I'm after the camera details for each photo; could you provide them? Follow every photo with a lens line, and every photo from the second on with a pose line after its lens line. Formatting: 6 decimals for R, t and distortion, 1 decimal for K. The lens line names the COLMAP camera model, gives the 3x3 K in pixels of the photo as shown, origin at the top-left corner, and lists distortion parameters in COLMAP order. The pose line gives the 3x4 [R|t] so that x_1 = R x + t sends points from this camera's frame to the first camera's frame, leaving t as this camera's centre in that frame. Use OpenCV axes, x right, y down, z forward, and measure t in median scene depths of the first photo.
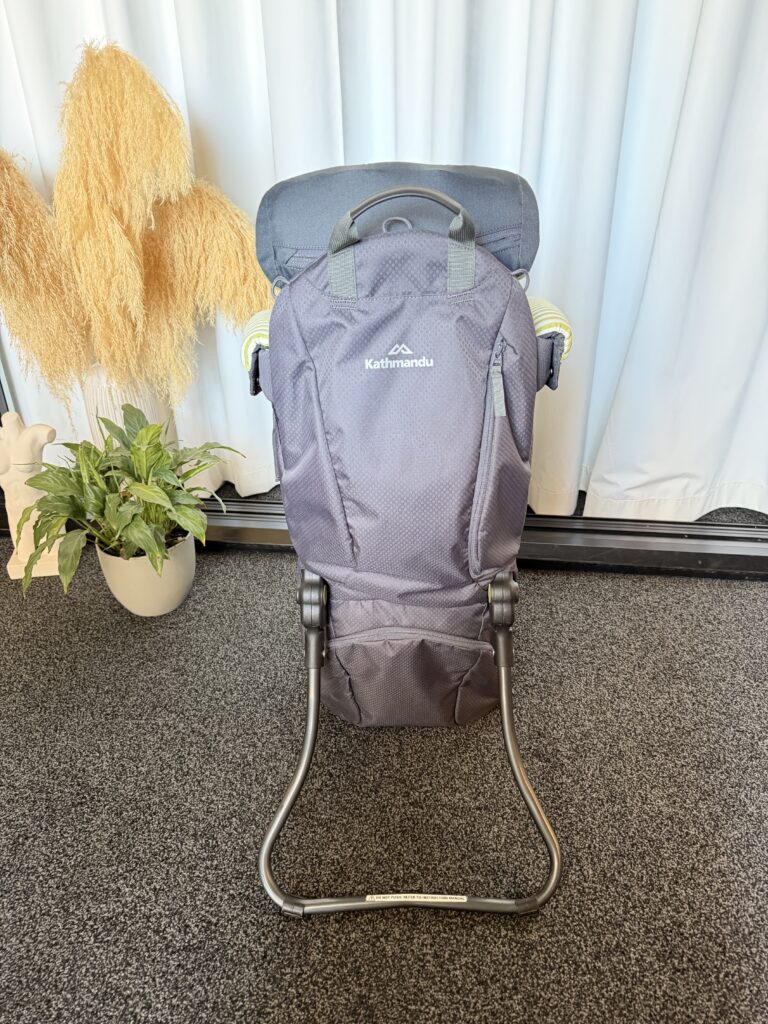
lens RADIAL K [[720.4, 0, 390.3], [0, 720.4, 511.0], [0, 0, 1]] dist [0.001290, -0.003494]
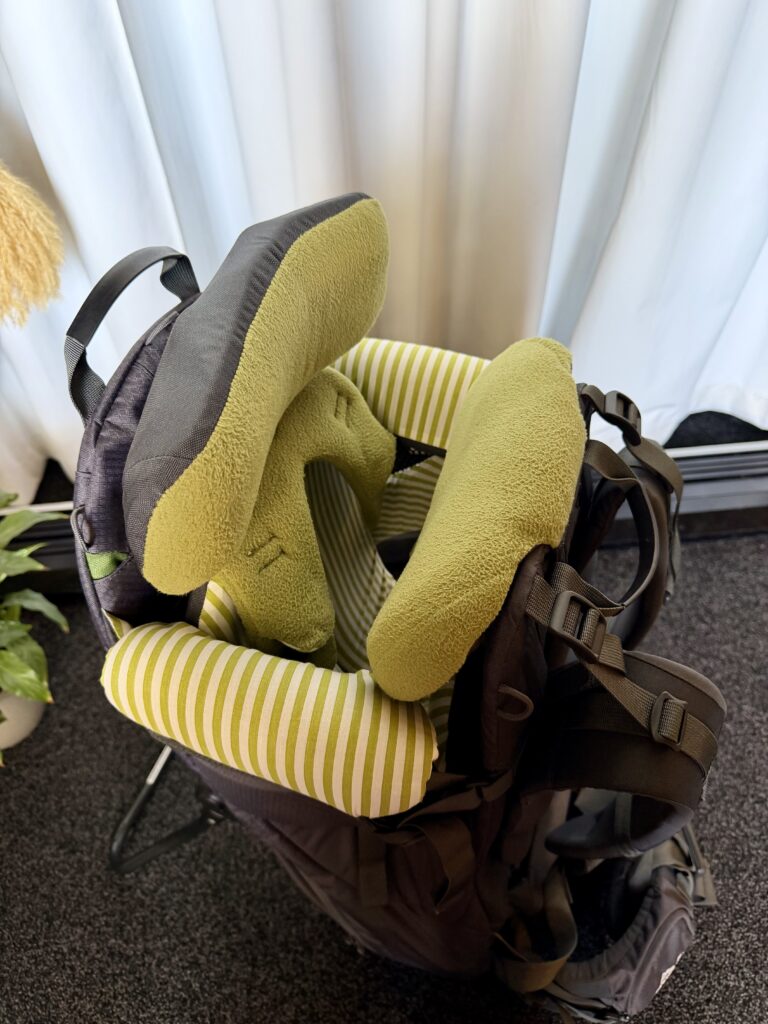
lens RADIAL K [[747.6, 0, 387.9], [0, 747.6, 510.1], [0, 0, 1]] dist [-0.008907, -0.001993]
pose [[0.975276, -0.181097, 0.126652, 0.001495], [0.122983, 0.920934, 0.369804, -0.448148], [-0.183609, -0.345085, 0.920437, 0.425802]]
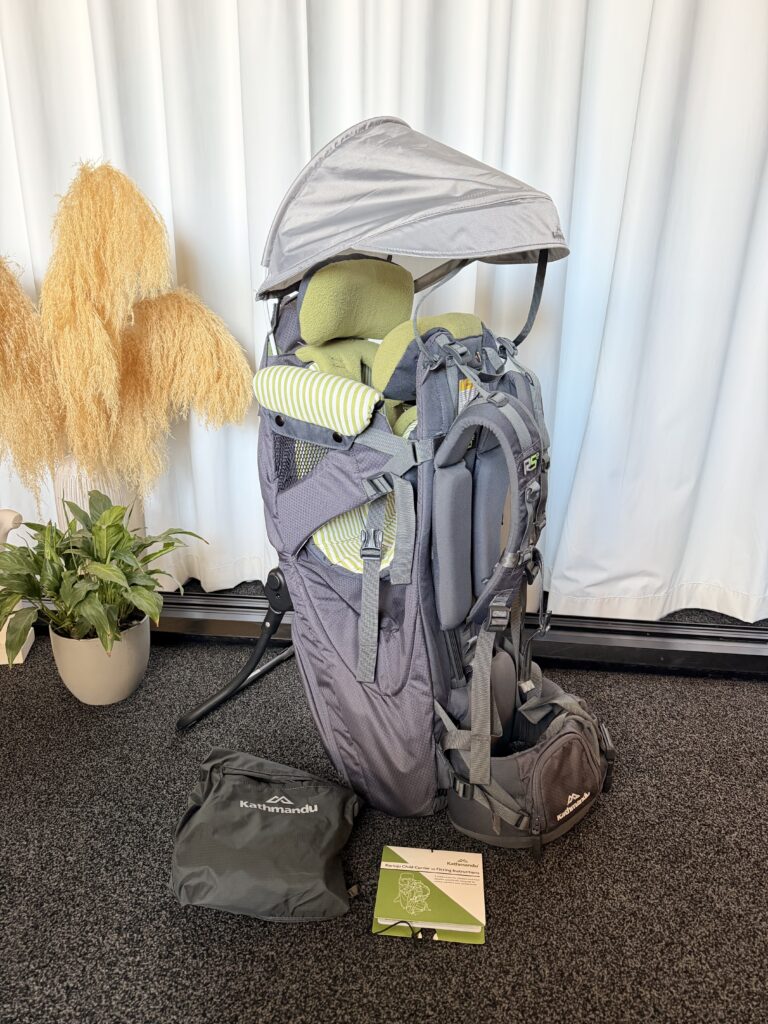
lens RADIAL K [[718.0, 0, 384.2], [0, 718.0, 510.5], [0, 0, 1]] dist [0.002779, -0.002454]
pose [[0.999709, 0.018085, 0.015946, 0.040941], [-0.014858, 0.982951, -0.183269, 0.085923], [-0.018988, 0.182978, 0.982934, -0.003907]]
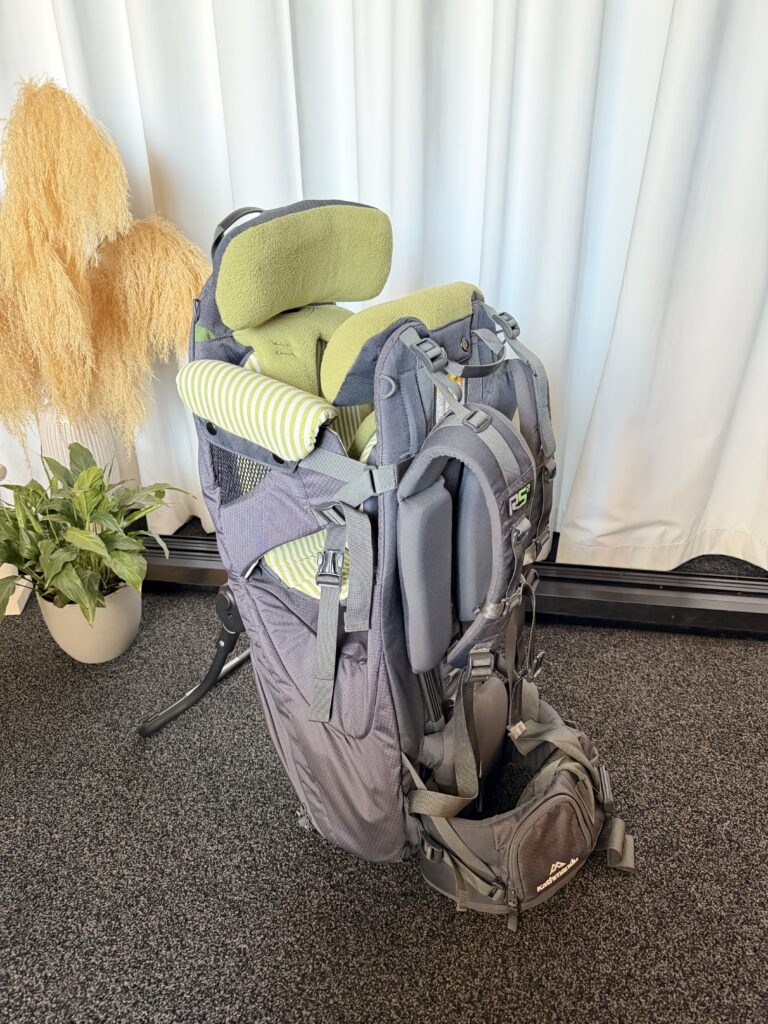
lens RADIAL K [[723.5, 0, 384.0], [0, 723.5, 512.0], [0, 0, 1]] dist [-0.006647, 0.002230]
pose [[0.999374, 0.015526, -0.031776, 0.118657], [-0.016248, 0.999613, -0.022589, -0.057629], [0.031413, 0.023092, 0.999240, 0.058730]]
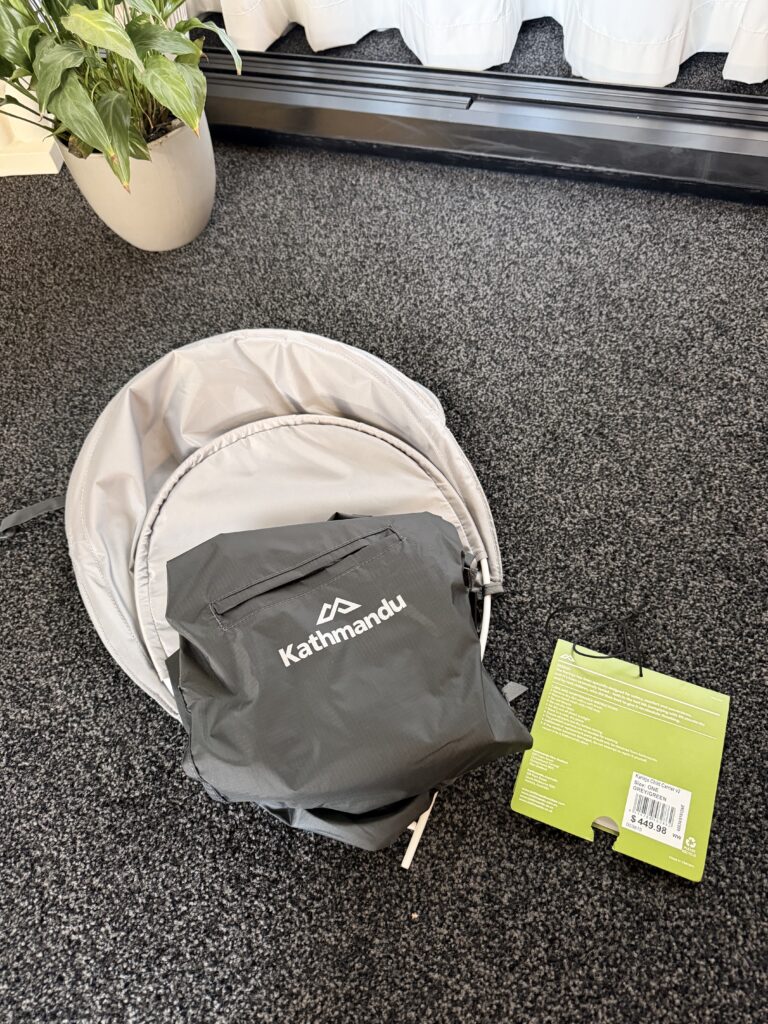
lens RADIAL K [[747.6, 0, 387.9], [0, 747.6, 510.1], [0, 0, 1]] dist [-0.008907, -0.001993]
pose [[0.977062, 0.131488, -0.167510, 0.035214], [-0.032409, 0.869258, 0.493295, 0.009828], [0.210472, -0.476552, 0.853581, 0.484434]]
